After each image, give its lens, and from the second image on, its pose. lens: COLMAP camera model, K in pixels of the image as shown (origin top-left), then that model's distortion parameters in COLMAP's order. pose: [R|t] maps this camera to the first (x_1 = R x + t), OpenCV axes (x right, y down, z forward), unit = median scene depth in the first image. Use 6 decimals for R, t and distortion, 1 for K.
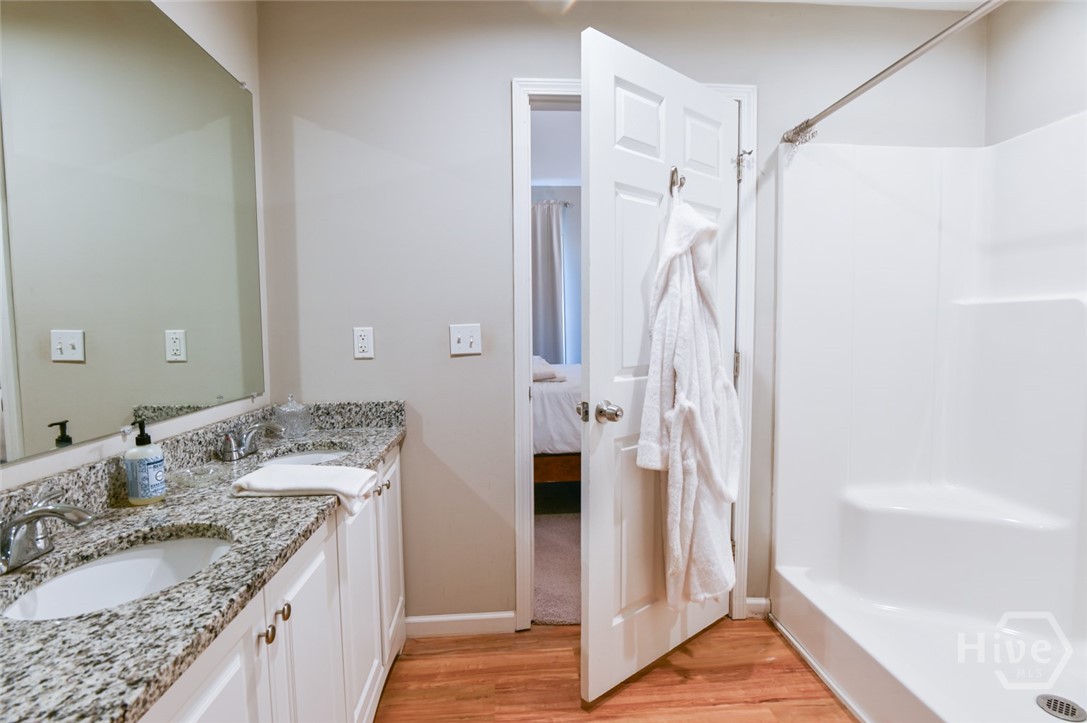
lens RADIAL K [[537.0, 0, 539.6], [0, 537.0, 361.3], [0, 0, 1]] dist [-0.018435, -0.000587]
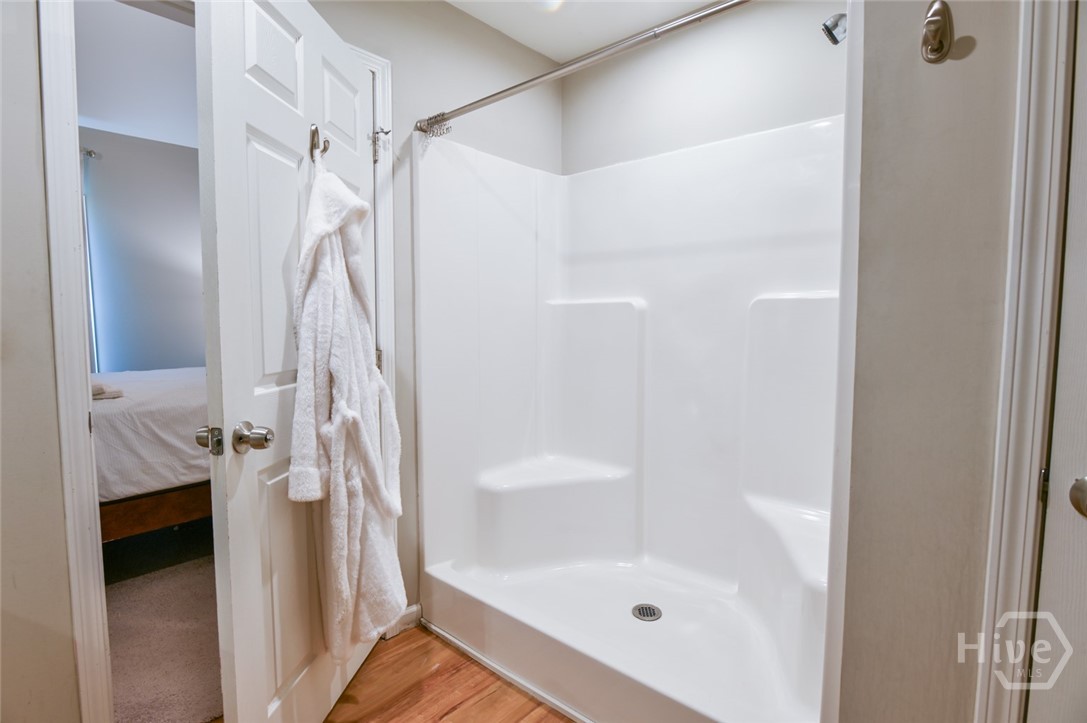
lens RADIAL K [[537.0, 0, 545.1], [0, 537.0, 360.3], [0, 0, 1]] dist [-0.018435, -0.000587]
pose [[0.710562, -0.043403, 0.702295, -0.087549], [0.039231, 0.998987, 0.022046, -0.009746], [-0.702540, 0.011887, 0.711545, 0.182792]]
